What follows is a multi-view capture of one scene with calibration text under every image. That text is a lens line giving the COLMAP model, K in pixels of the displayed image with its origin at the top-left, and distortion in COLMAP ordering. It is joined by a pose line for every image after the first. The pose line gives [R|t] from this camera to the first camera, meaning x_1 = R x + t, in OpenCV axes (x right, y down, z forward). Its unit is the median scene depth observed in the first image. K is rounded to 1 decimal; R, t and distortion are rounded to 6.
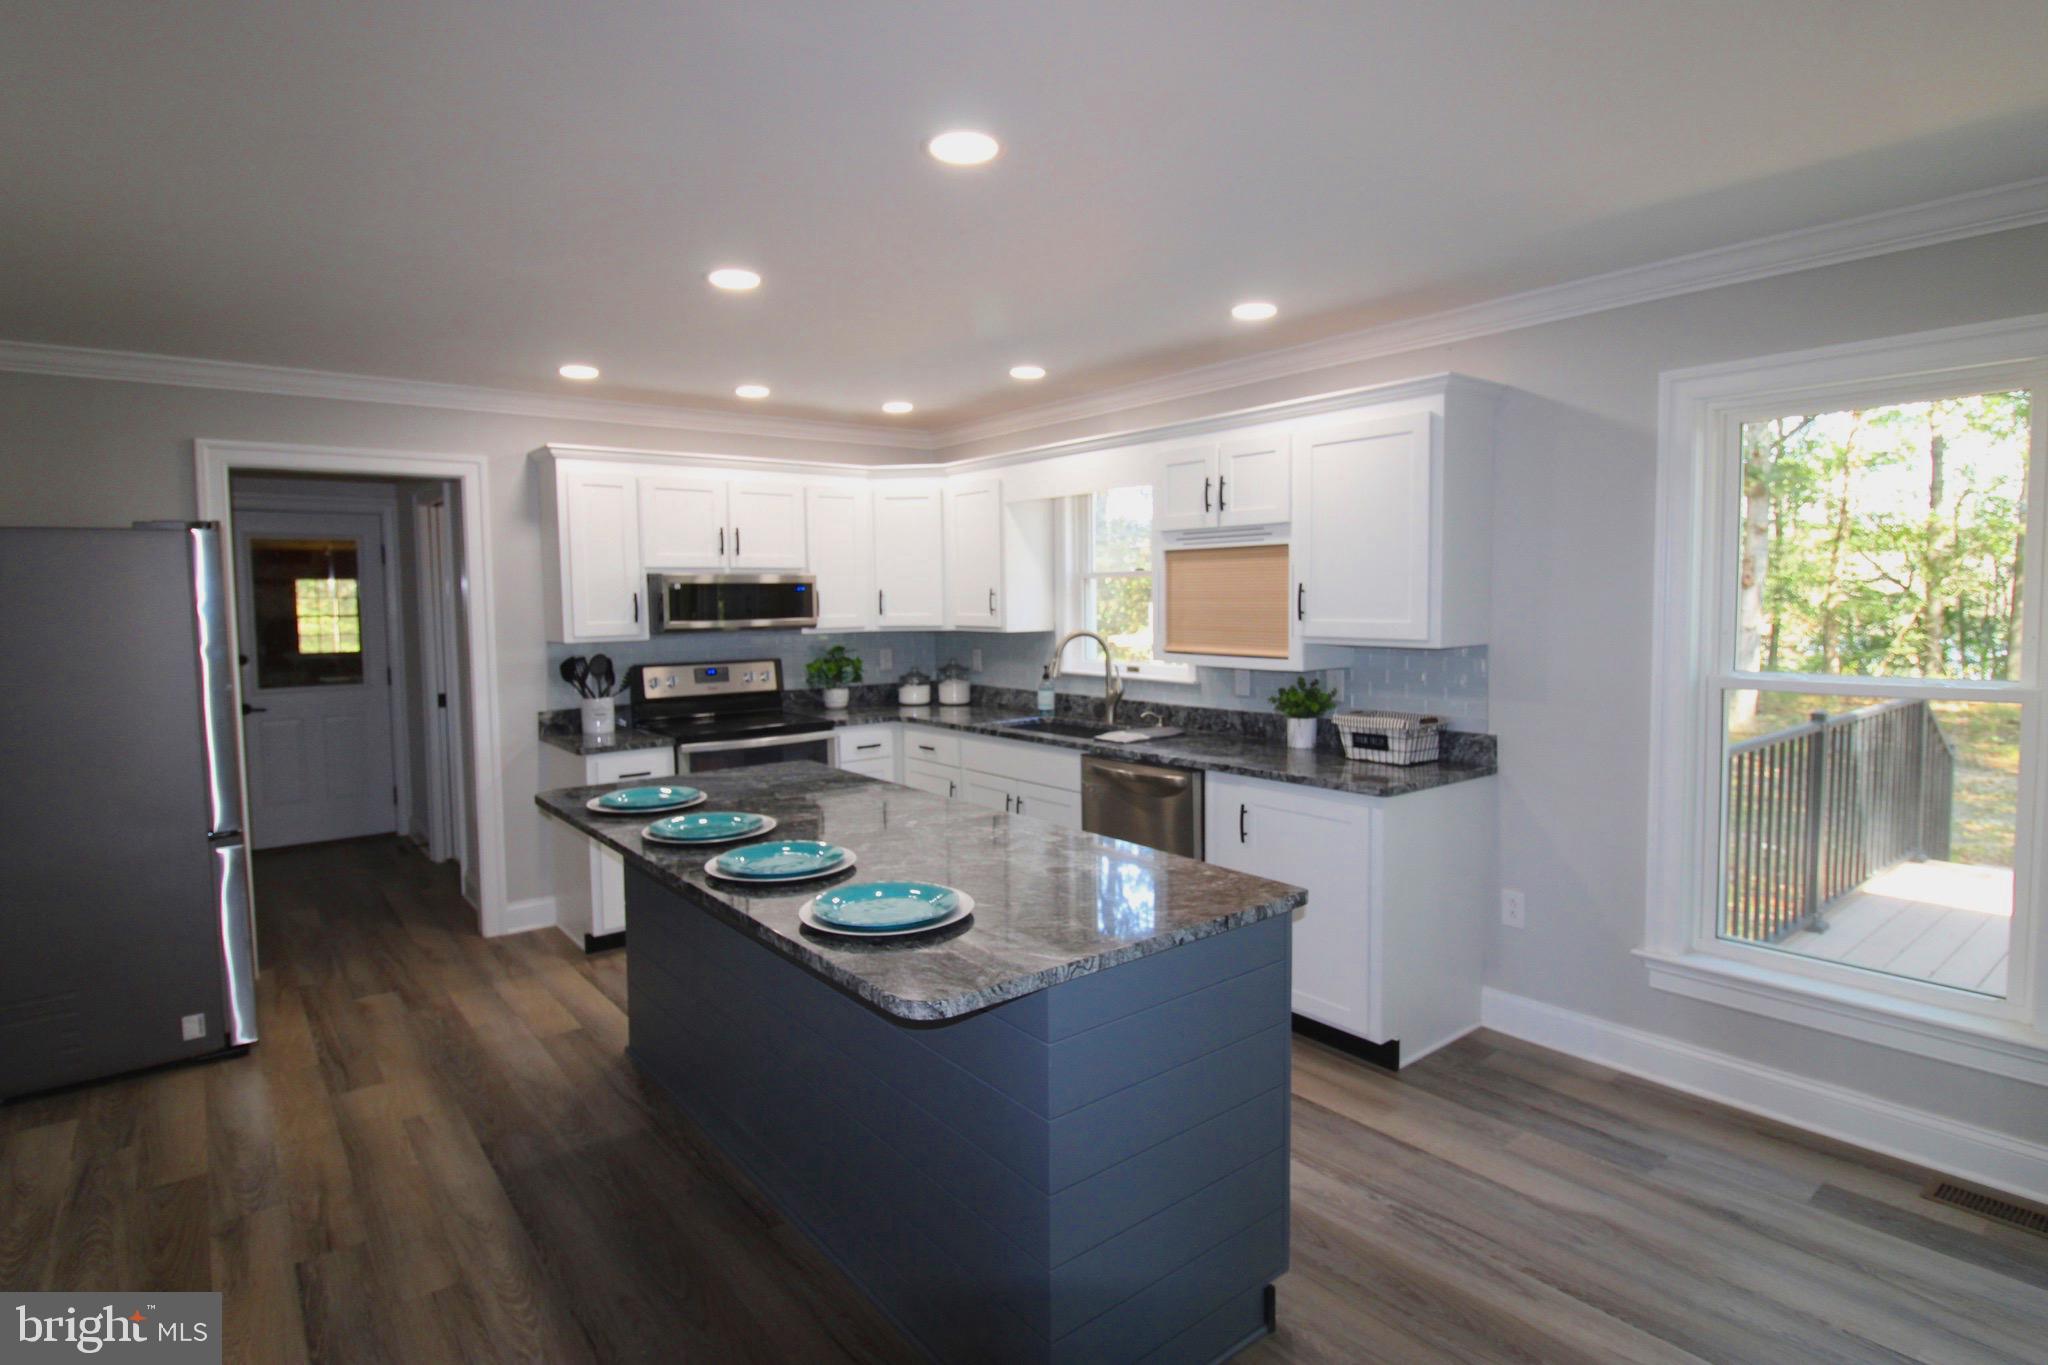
lens RADIAL K [[1049.1, 0, 1030.0], [0, 1049.1, 666.8], [0, 0, 1]] dist [-0.011711, -0.000287]
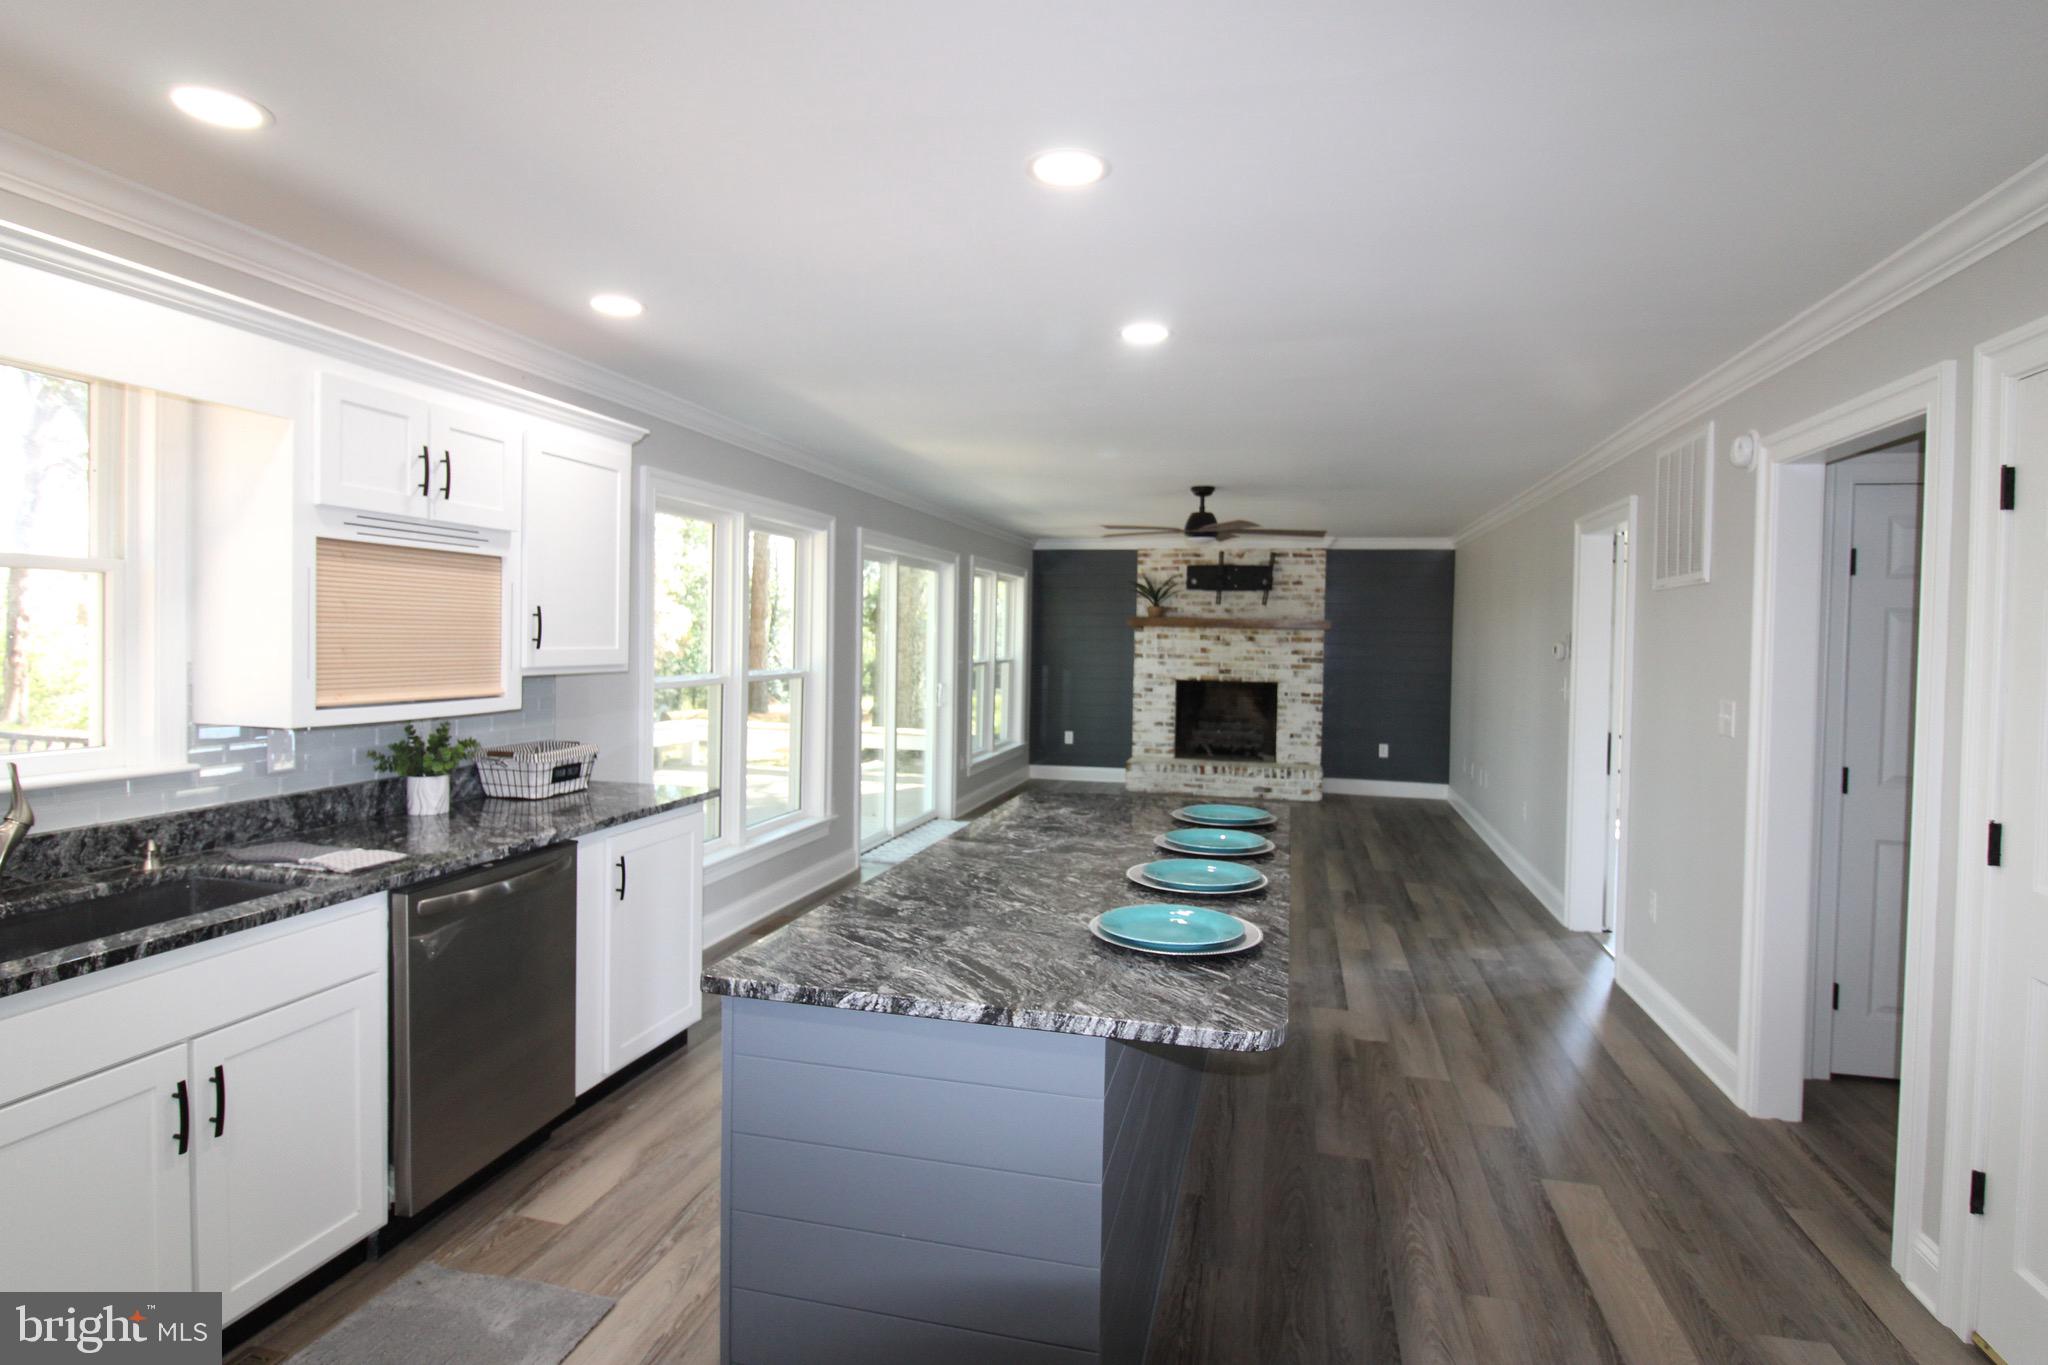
lens RADIAL K [[1063.4, 0, 1044.6], [0, 1063.4, 665.3], [0, 0, 1]] dist [-0.003500, -0.000329]
pose [[-0.618686, -0.023555, 0.785285, -0.558995], [0.040665, 0.997250, 0.061951, -0.054992], [-0.784585, 0.070262, -0.616027, 0.979855]]
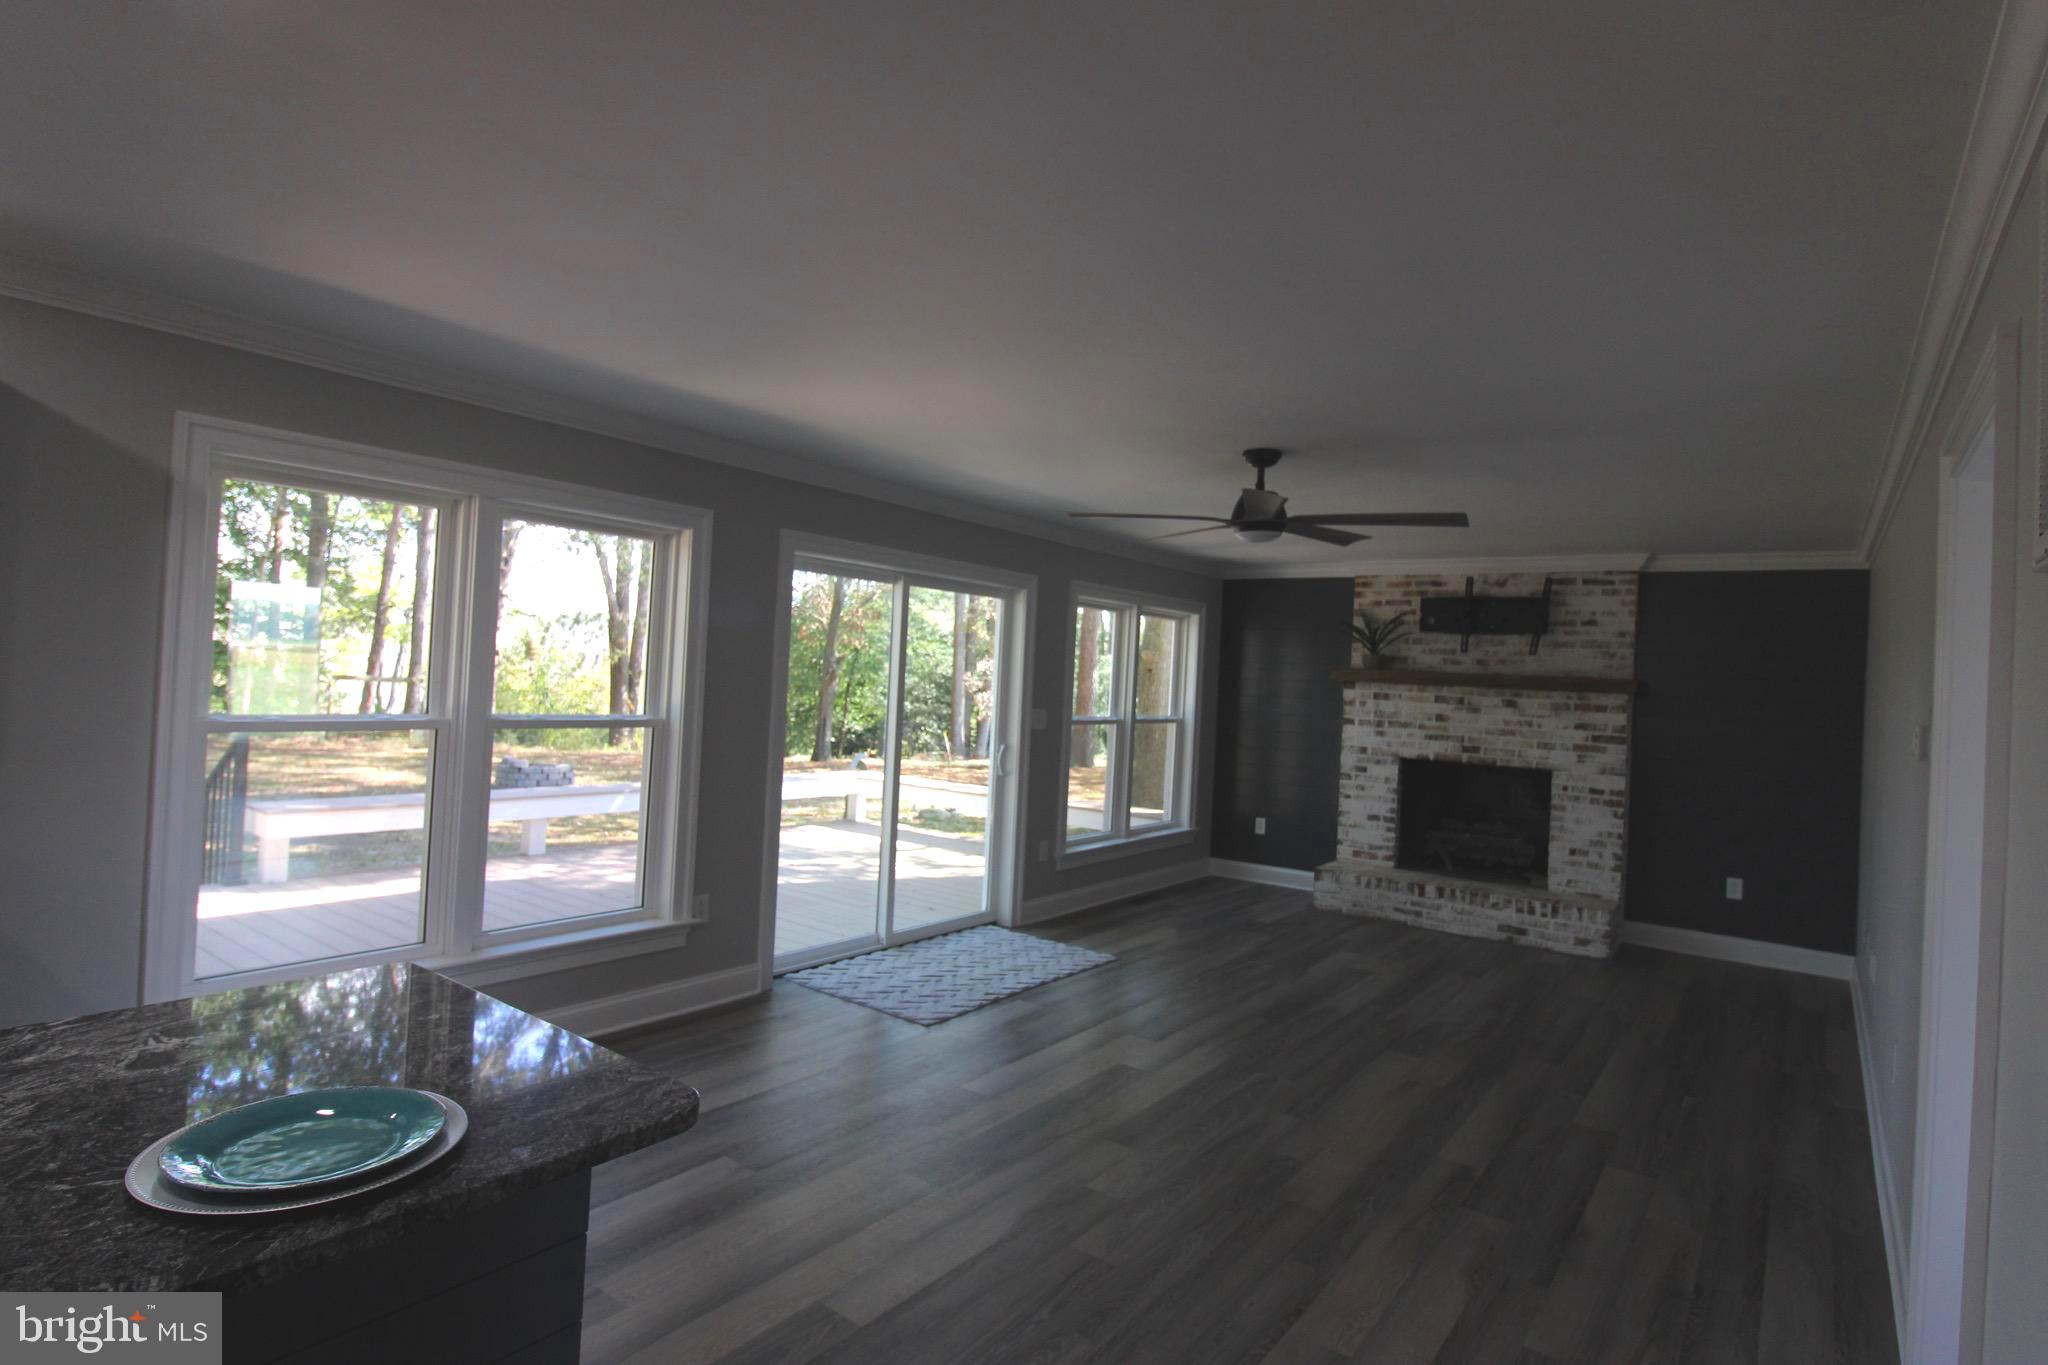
lens RADIAL K [[1063.4, 0, 1044.6], [0, 1063.4, 665.3], [0, 0, 1]] dist [-0.003500, -0.000329]
pose [[-0.265673, 0.008659, 0.964024, -0.372631], [0.017097, 0.999845, -0.004269, -0.015918], [-0.963911, 0.015348, -0.265780, 0.331333]]
